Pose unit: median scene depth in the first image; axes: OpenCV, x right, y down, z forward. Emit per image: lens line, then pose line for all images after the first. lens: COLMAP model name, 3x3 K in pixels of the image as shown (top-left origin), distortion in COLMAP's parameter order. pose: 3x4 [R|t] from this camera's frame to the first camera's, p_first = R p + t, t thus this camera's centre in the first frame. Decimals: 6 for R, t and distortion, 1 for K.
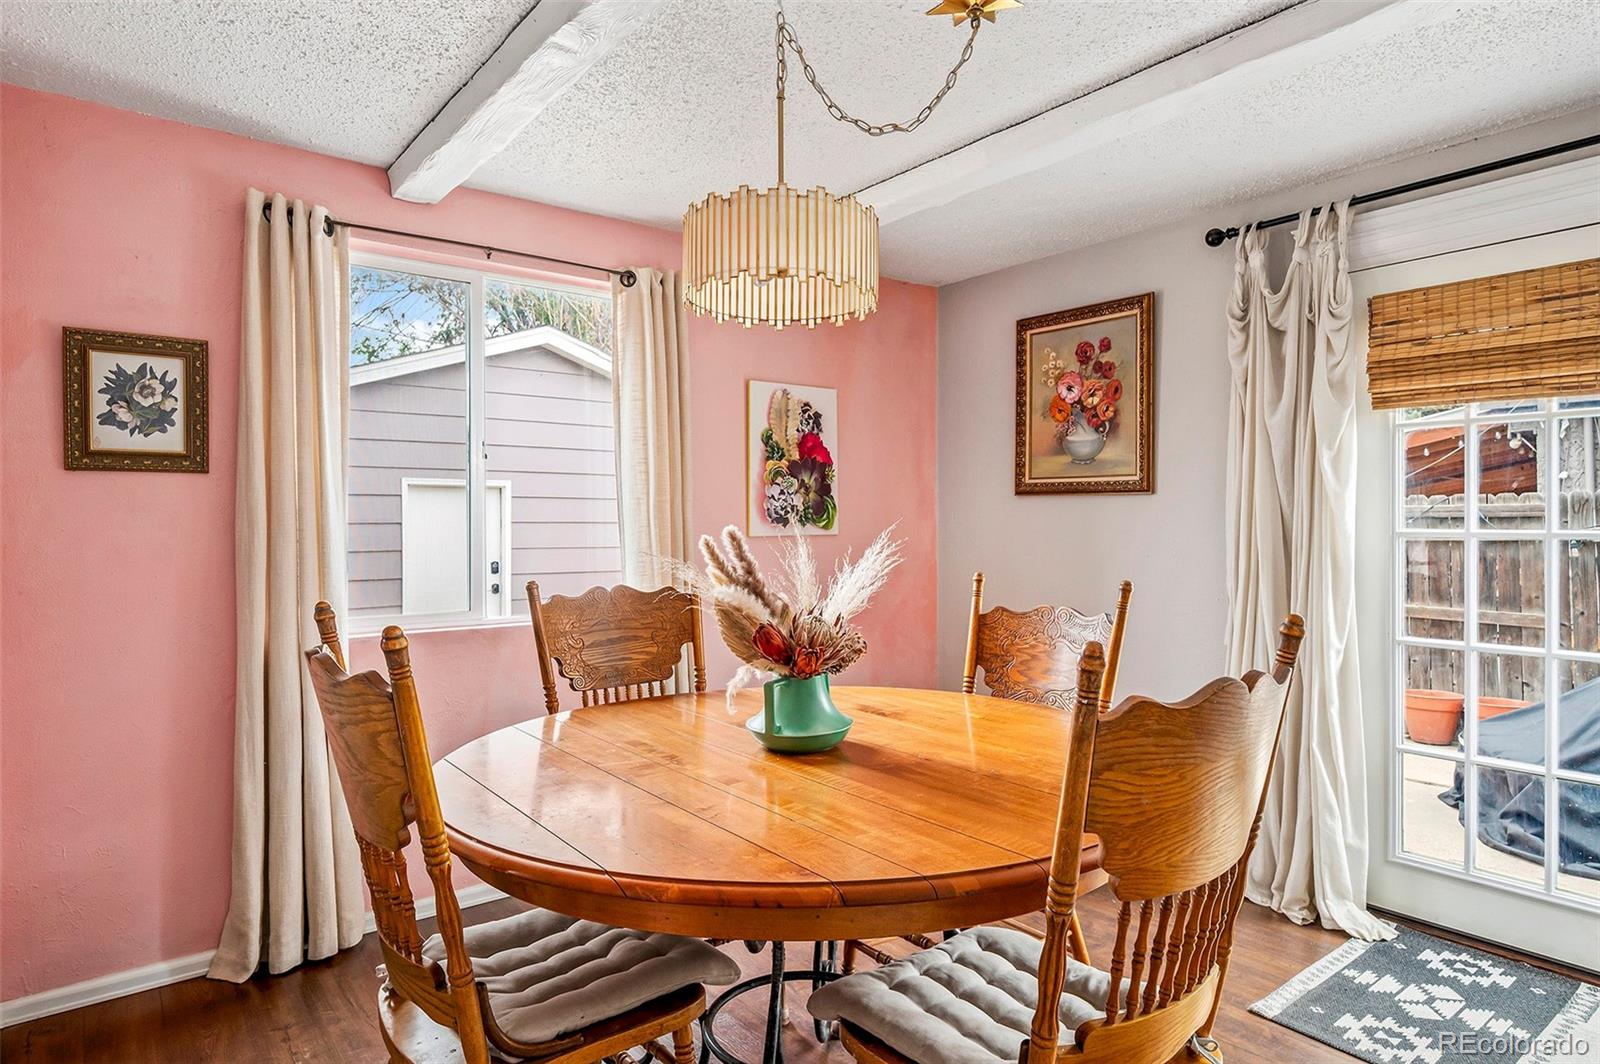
lens RADIAL K [[944.1, 0, 800.0], [0, 944.1, 532.0], [0, 0, 1]] dist [-0.001880, -0.000321]
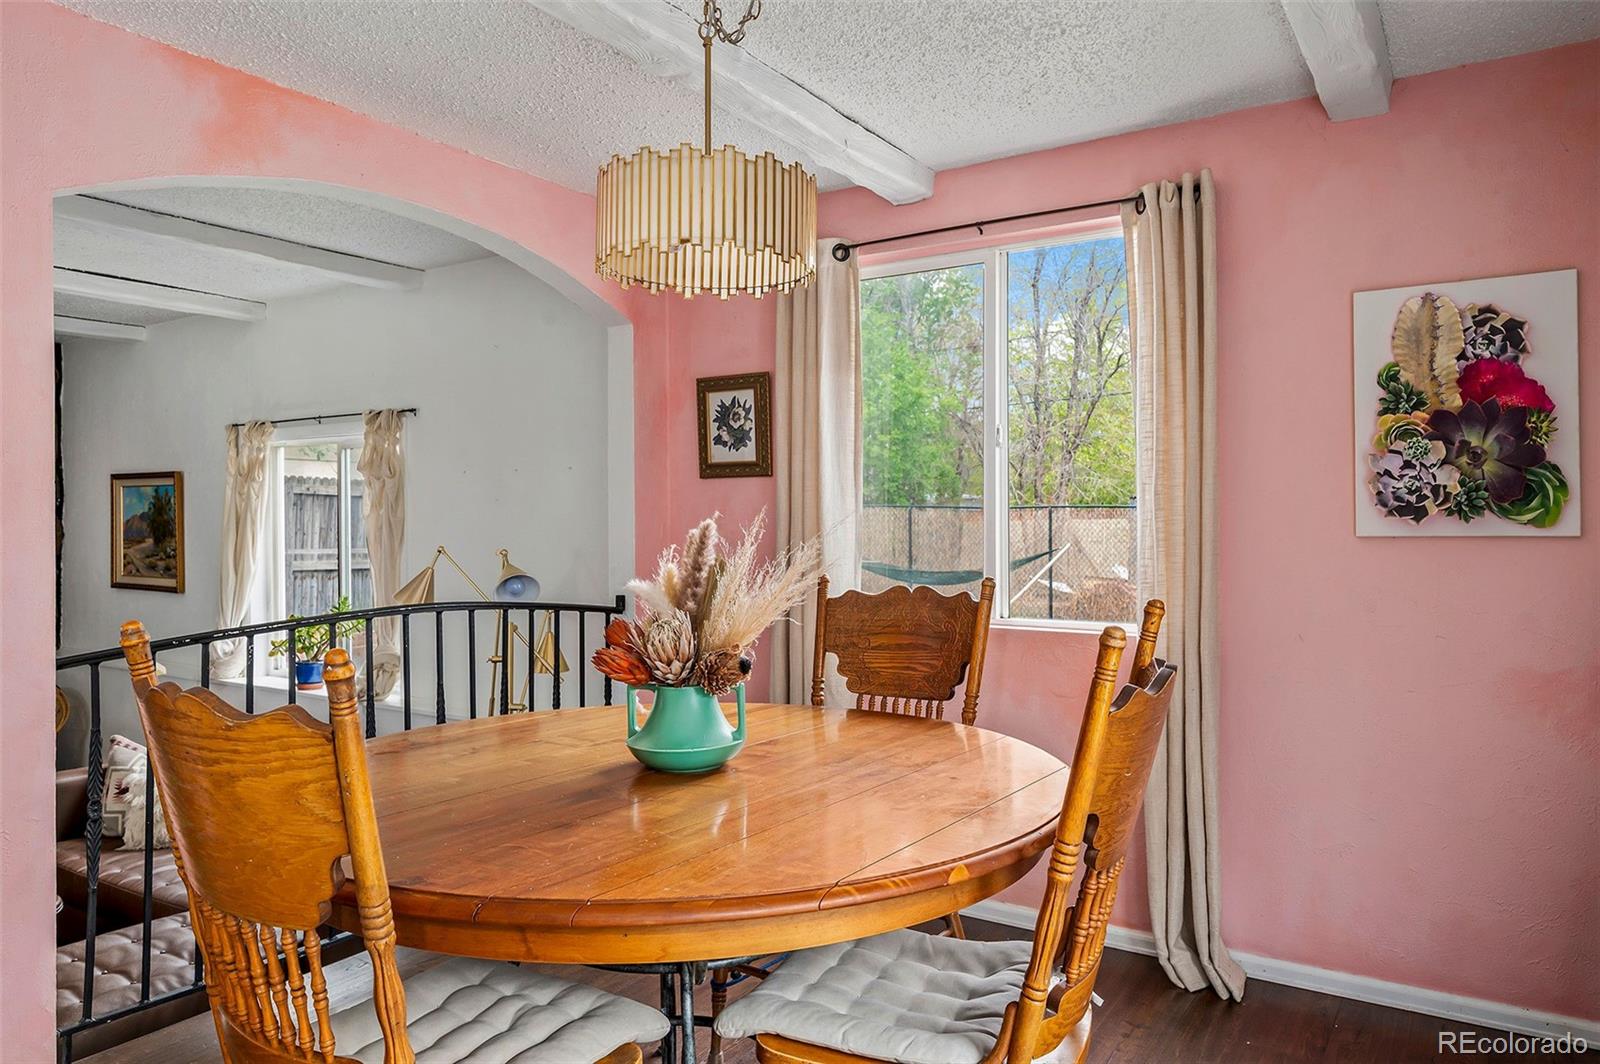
lens RADIAL K [[1095.9, 0, 808.8], [0, 1095.9, 516.9], [0, 0, 1]] dist [0.002012, -0.000682]
pose [[0.303185, 0.001171, -0.952931, 0.671496], [-0.007614, 0.999970, -0.001194, -0.005790], [0.952901, 0.007618, 0.303185, 0.518384]]
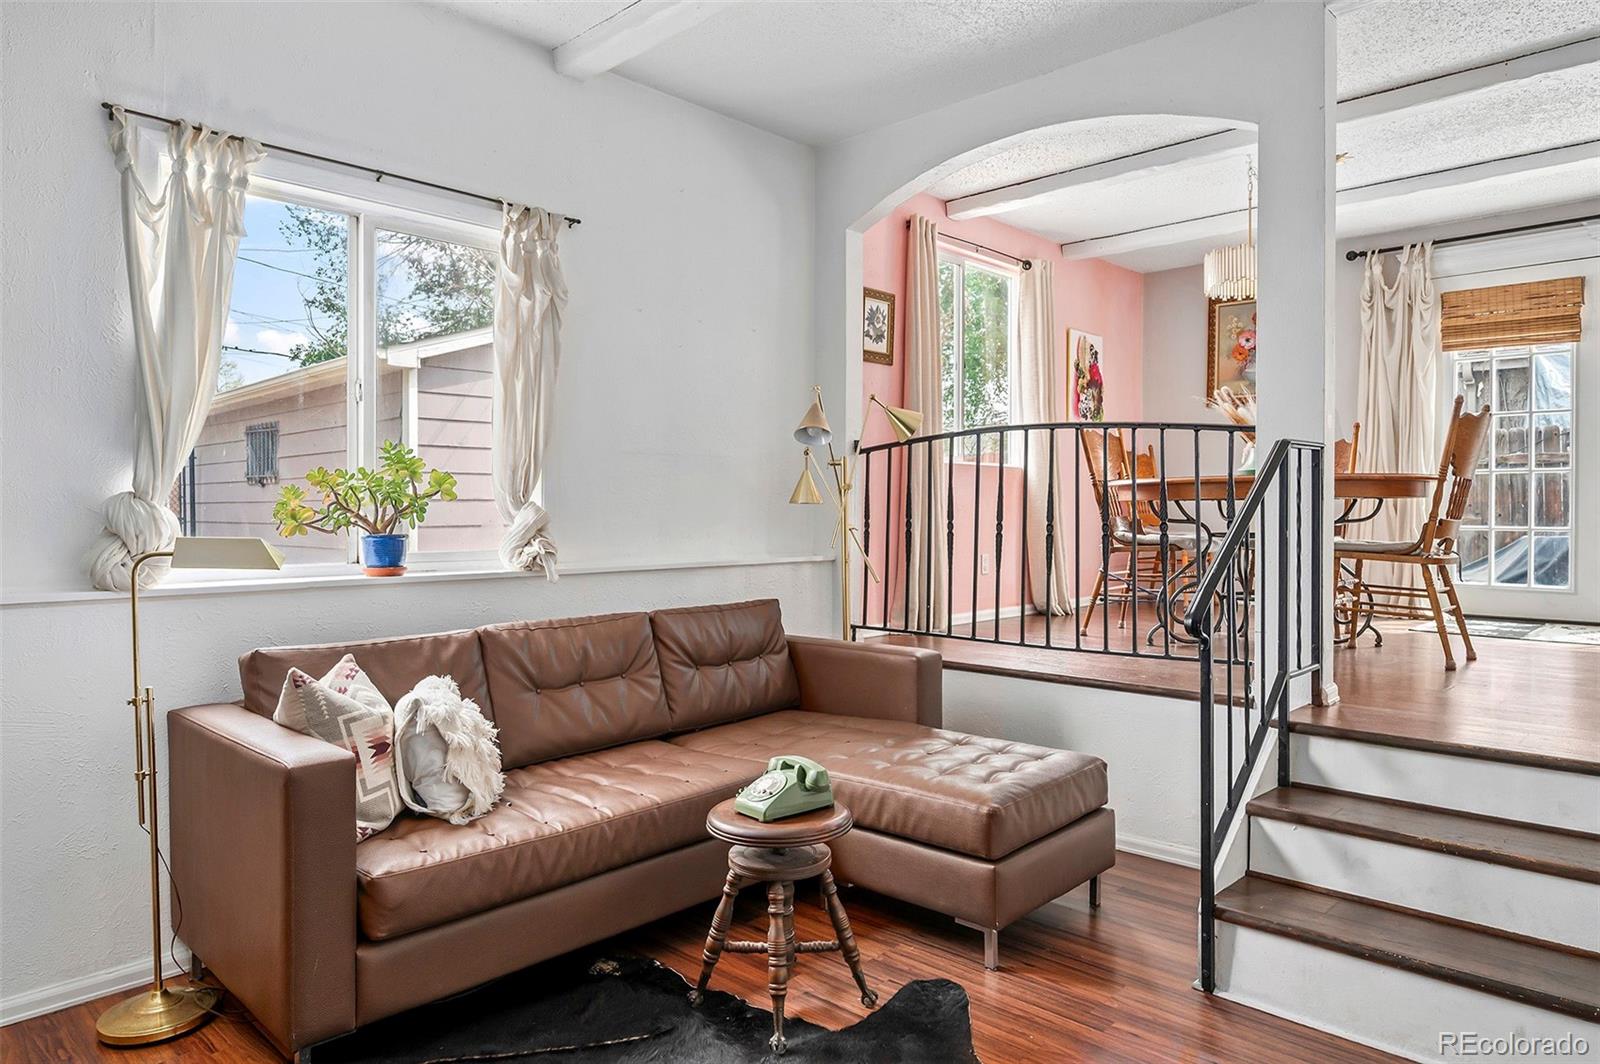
lens RADIAL K [[1013.5, 0, 800.0], [0, 1013.5, 532.0], [0, 0, 1]] dist [0.000335, -0.001803]
pose [[0.990788, 0.004557, 0.135344, -0.925642], [-0.006798, 0.999847, 0.016101, 0.203579], [-0.135250, -0.016873, 0.990668, -0.835569]]
